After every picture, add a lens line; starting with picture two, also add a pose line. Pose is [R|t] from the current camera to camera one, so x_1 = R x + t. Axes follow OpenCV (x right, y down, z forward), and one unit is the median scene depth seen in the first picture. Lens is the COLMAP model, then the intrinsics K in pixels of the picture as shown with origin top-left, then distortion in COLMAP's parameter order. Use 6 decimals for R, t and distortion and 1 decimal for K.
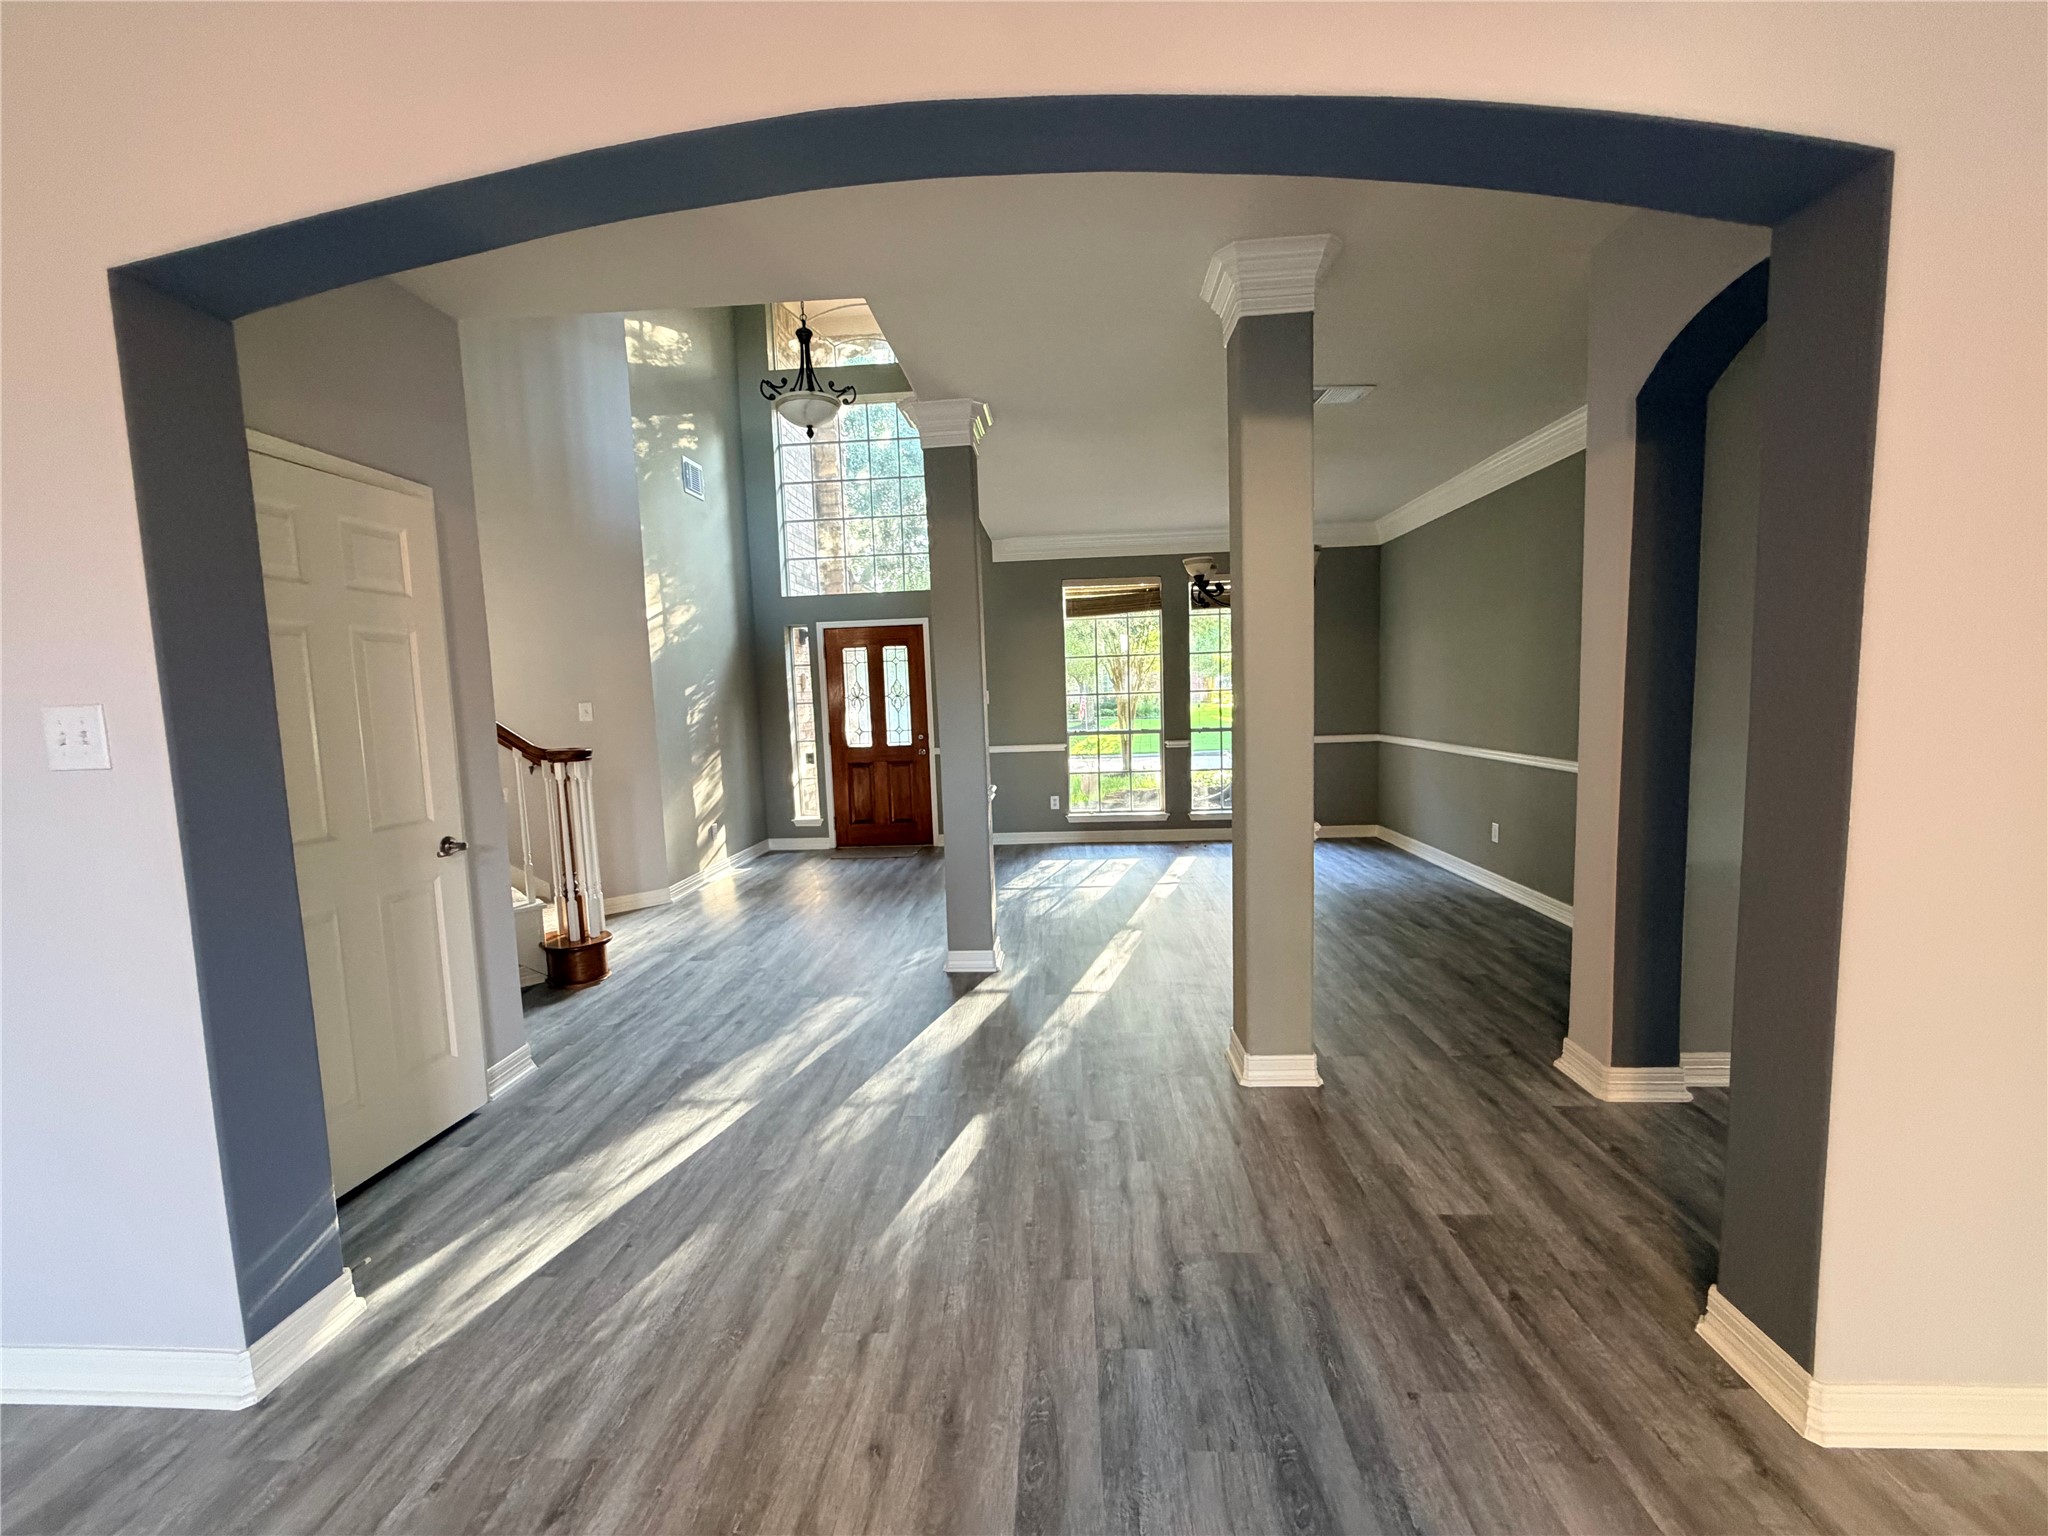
lens RADIAL K [[814.7, 0, 1018.7], [0, 814.7, 769.3], [0, 0, 1]] dist [-0.001112, 0.000634]
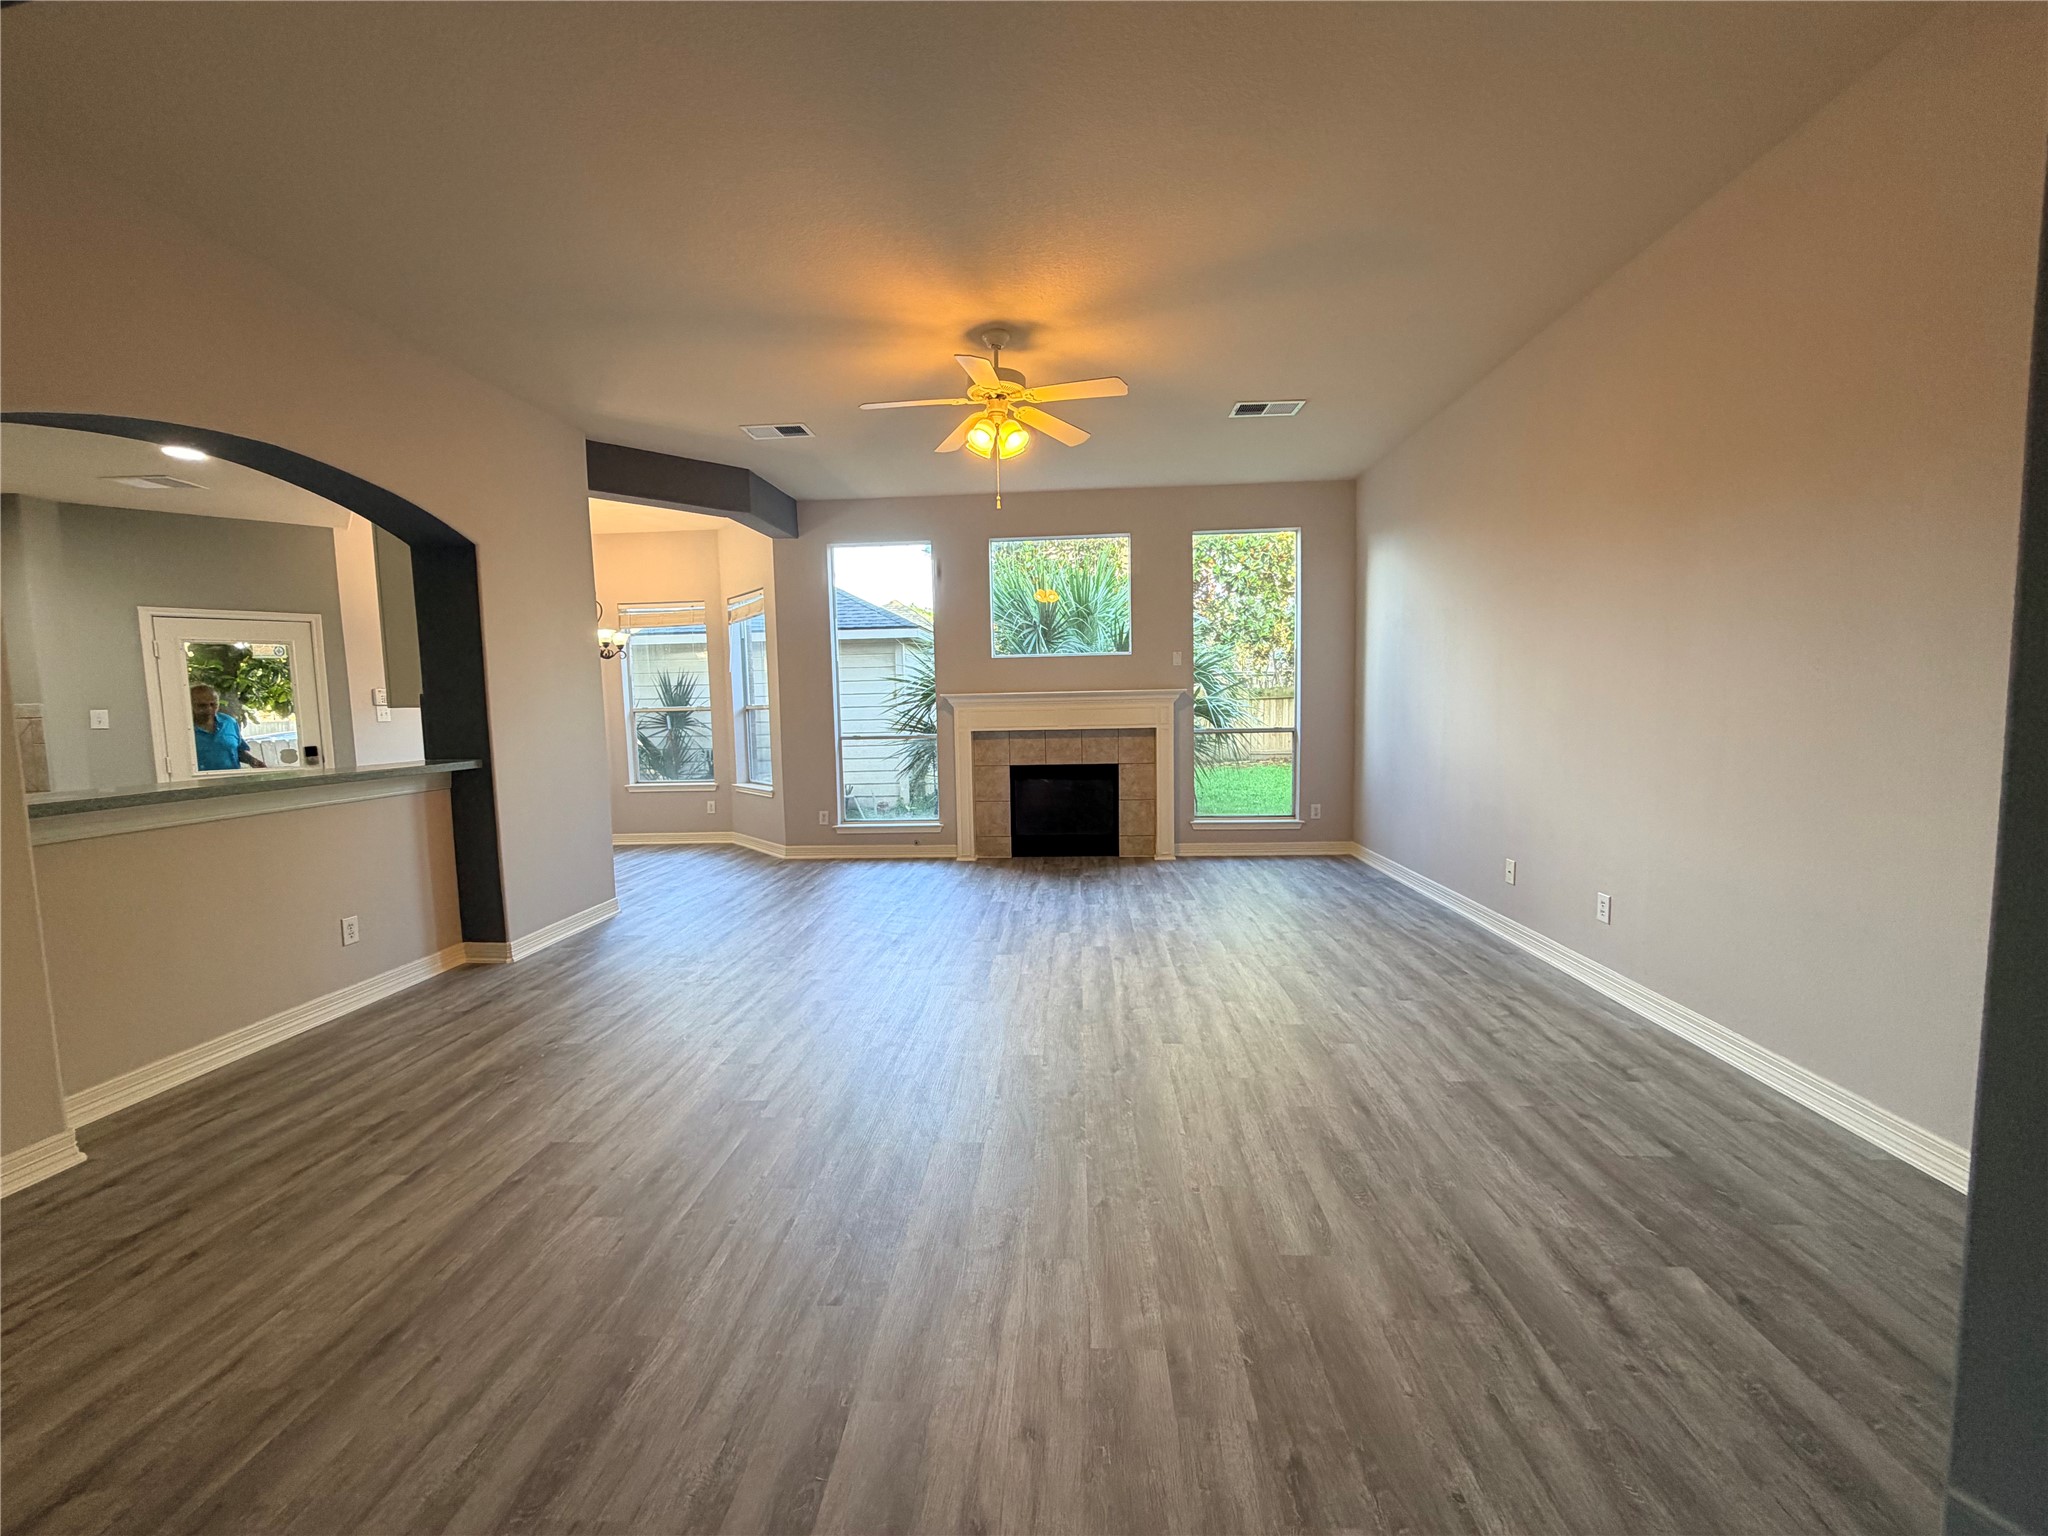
lens RADIAL K [[814.7, 0, 1017.6], [0, 814.7, 773.0], [0, 0, 1]] dist [-0.001112, 0.000634]
pose [[-0.998503, 0.053351, 0.012083, -0.254439], [0.054649, 0.982665, 0.177150, -0.096006], [-0.002423, 0.177545, -0.984110, 1.607330]]
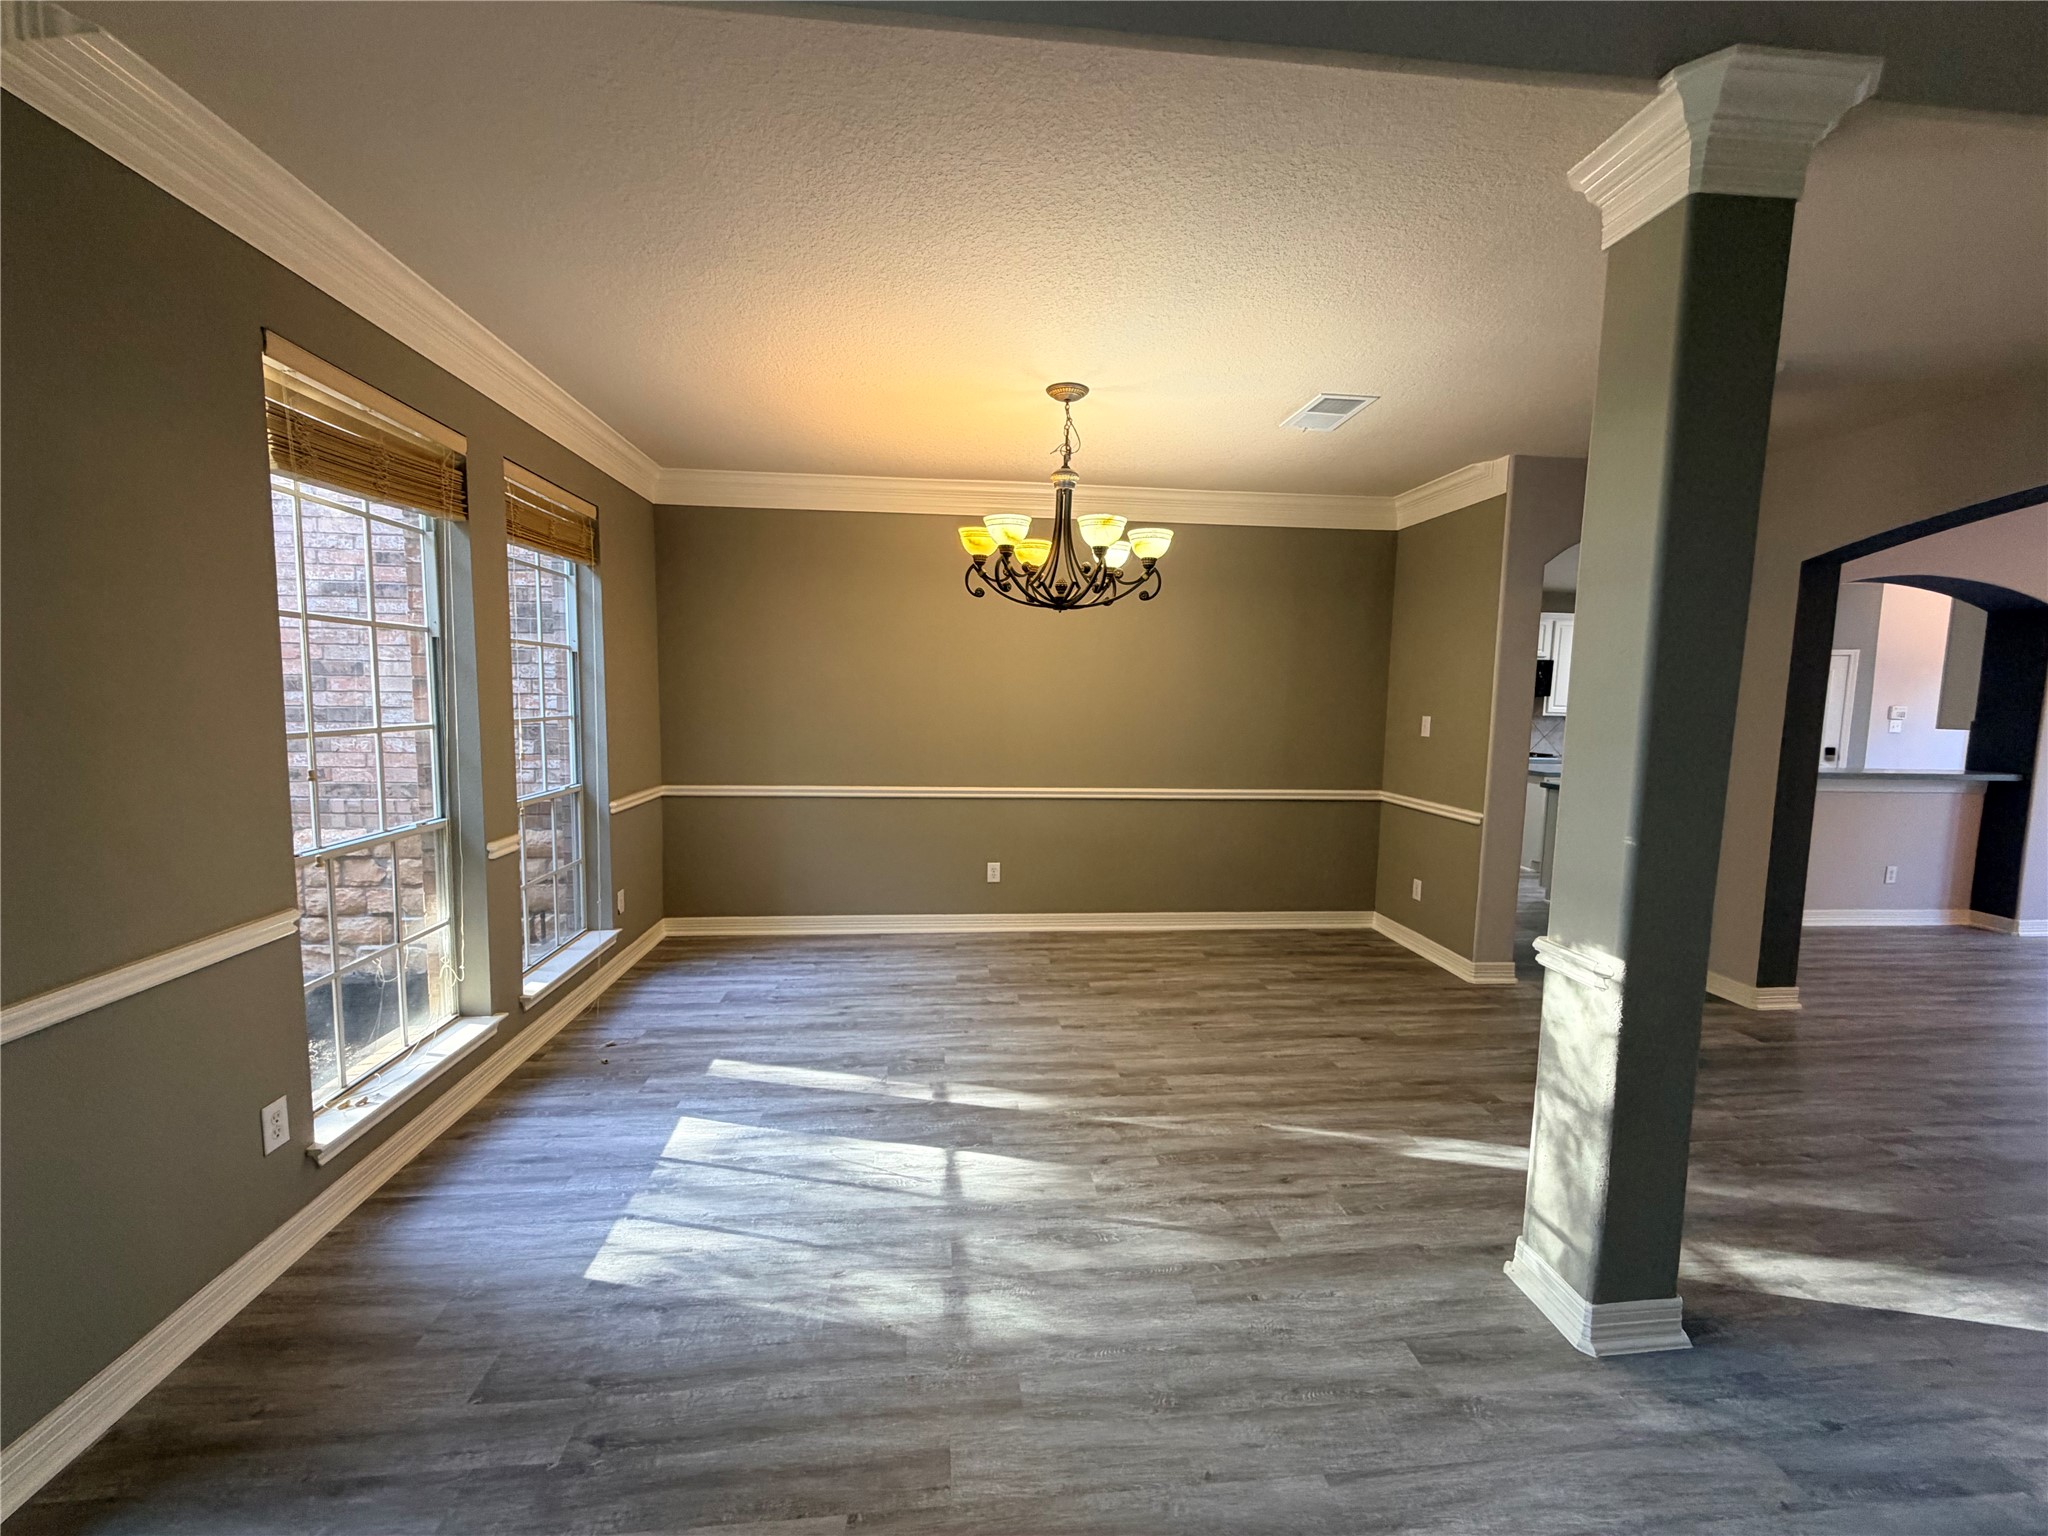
lens RADIAL K [[814.7, 0, 1018.3], [0, 814.7, 774.3], [0, 0, 1]] dist [-0.001112, 0.000634]
pose [[-0.151564, -0.065827, 0.986253, -1.216946], [0.079608, 0.993726, 0.078560, -0.372152], [-0.985236, 0.090420, -0.145373, 3.657068]]
